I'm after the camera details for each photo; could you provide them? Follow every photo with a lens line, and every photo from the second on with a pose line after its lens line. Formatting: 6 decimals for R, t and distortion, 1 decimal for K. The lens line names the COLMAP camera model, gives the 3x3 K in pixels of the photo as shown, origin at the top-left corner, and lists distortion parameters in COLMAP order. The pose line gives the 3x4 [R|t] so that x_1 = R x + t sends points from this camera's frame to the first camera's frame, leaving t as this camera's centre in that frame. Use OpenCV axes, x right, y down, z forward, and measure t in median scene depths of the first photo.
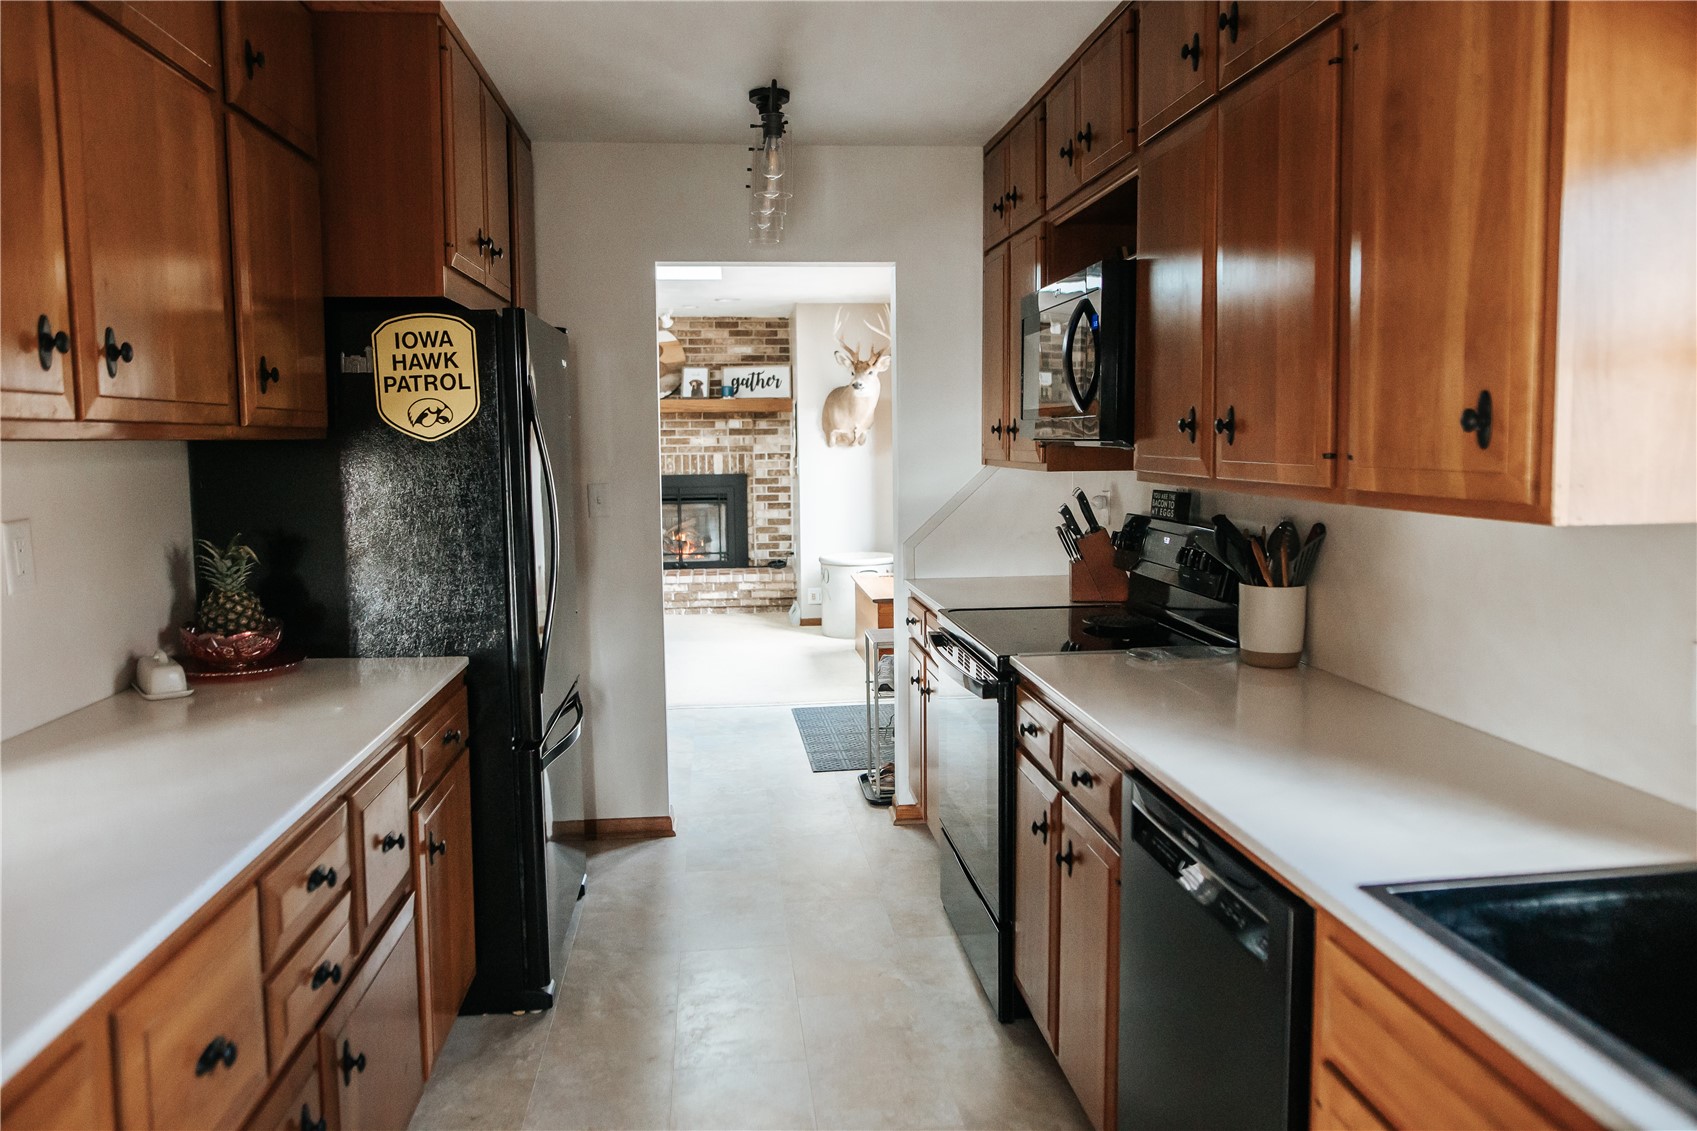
lens RADIAL K [[1172.0, 0, 841.2], [0, 1172.0, 527.6], [0, 0, 1]] dist [-0.007037, 0.002967]
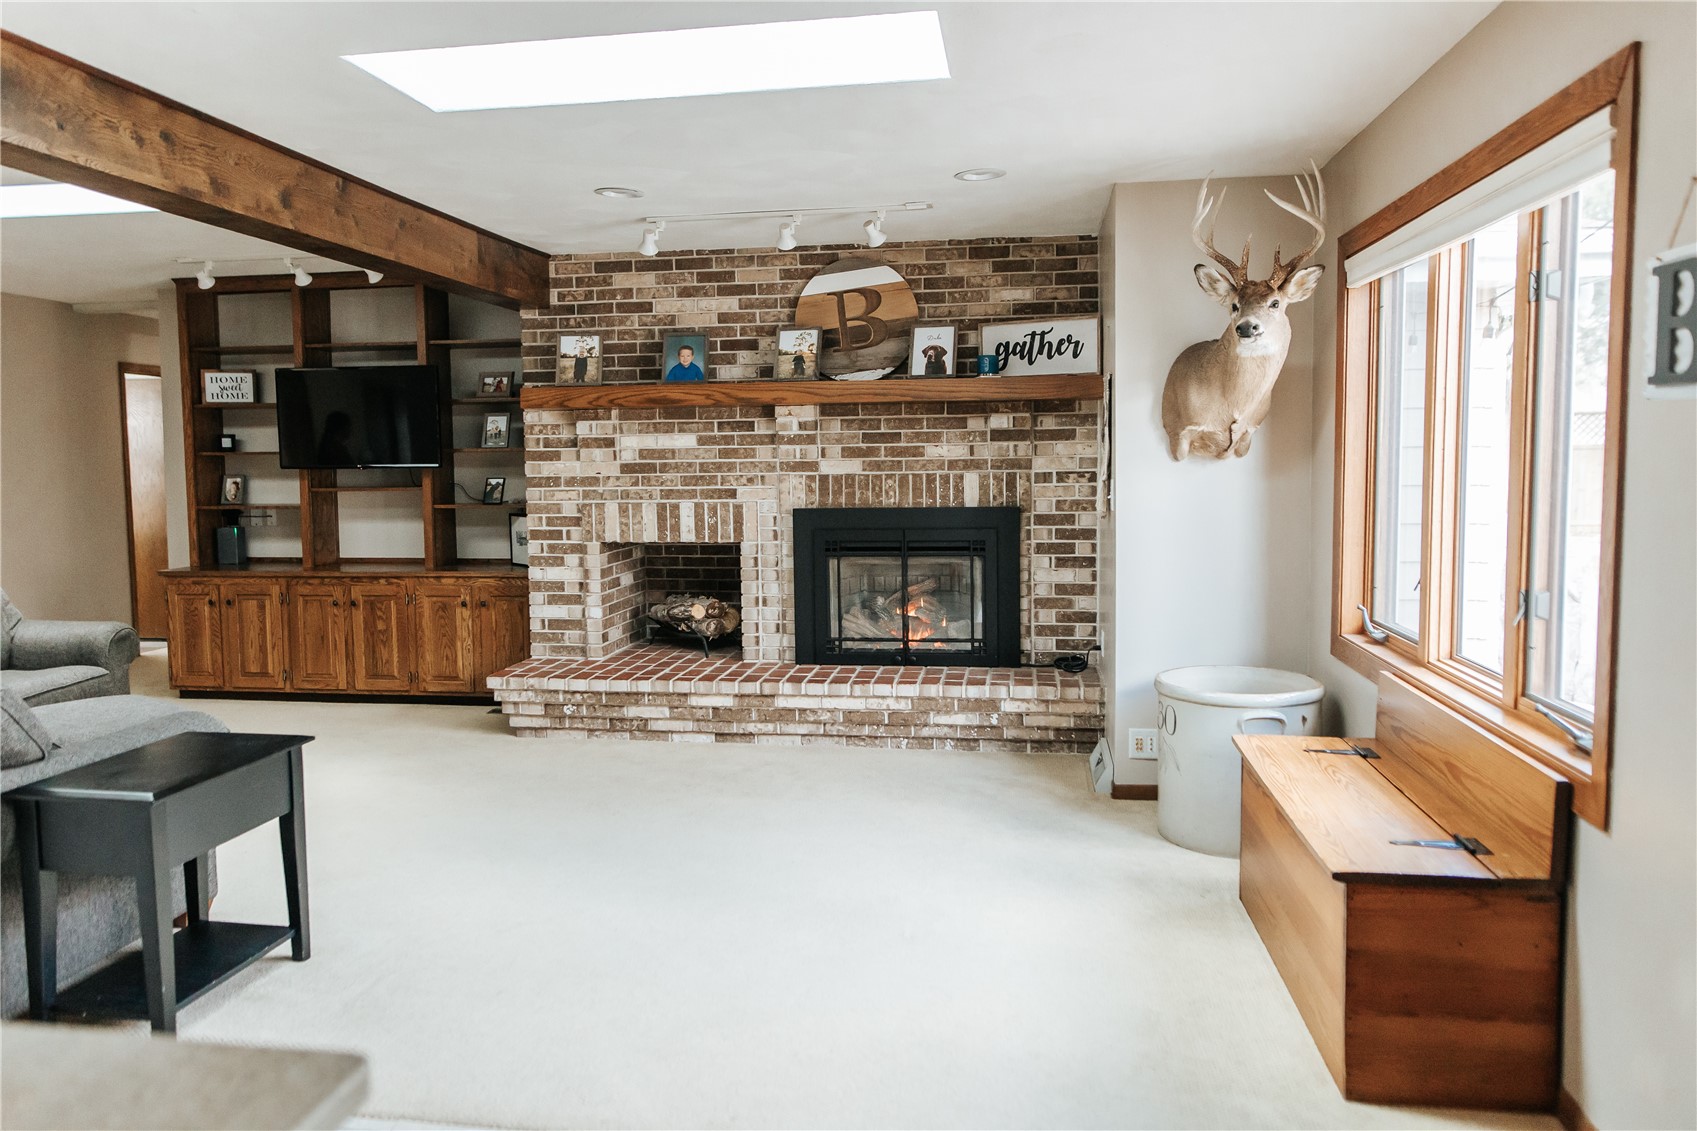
lens RADIAL K [[1172.0, 0, 830.2], [0, 1172.0, 538.0], [0, 0, 1]] dist [-0.007037, 0.002967]
pose [[0.966748, 0.015722, -0.255247, -0.038936], [-0.017720, 0.999828, -0.005529, -0.043863], [0.255116, 0.009868, 0.966860, 0.707000]]
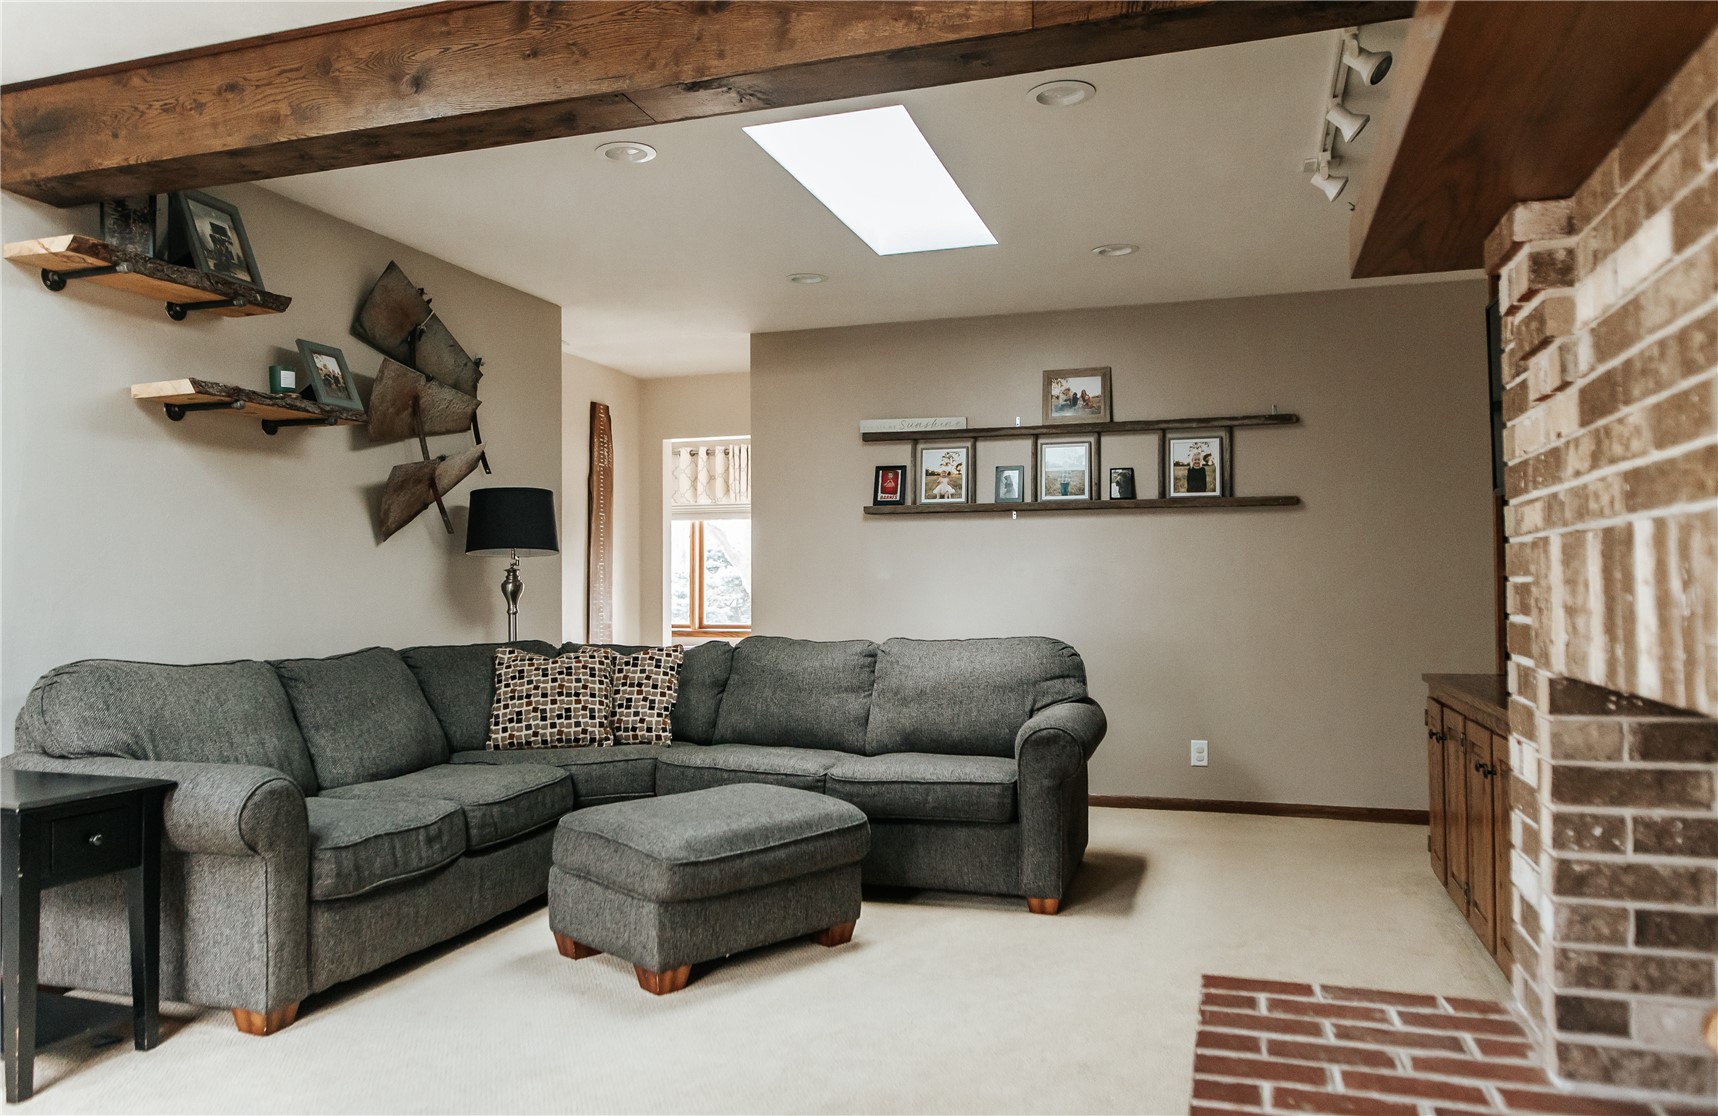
lens RADIAL K [[1220.8, 0, 842.4], [0, 1220.8, 561.6], [0, 0, 1]] dist [-0.001503, -0.005148]
pose [[-0.412180, -0.009571, -0.911052, -0.146931], [-0.063553, 0.997811, 0.018270, -0.065105], [0.908883, 0.065430, -0.411886, 1.649168]]
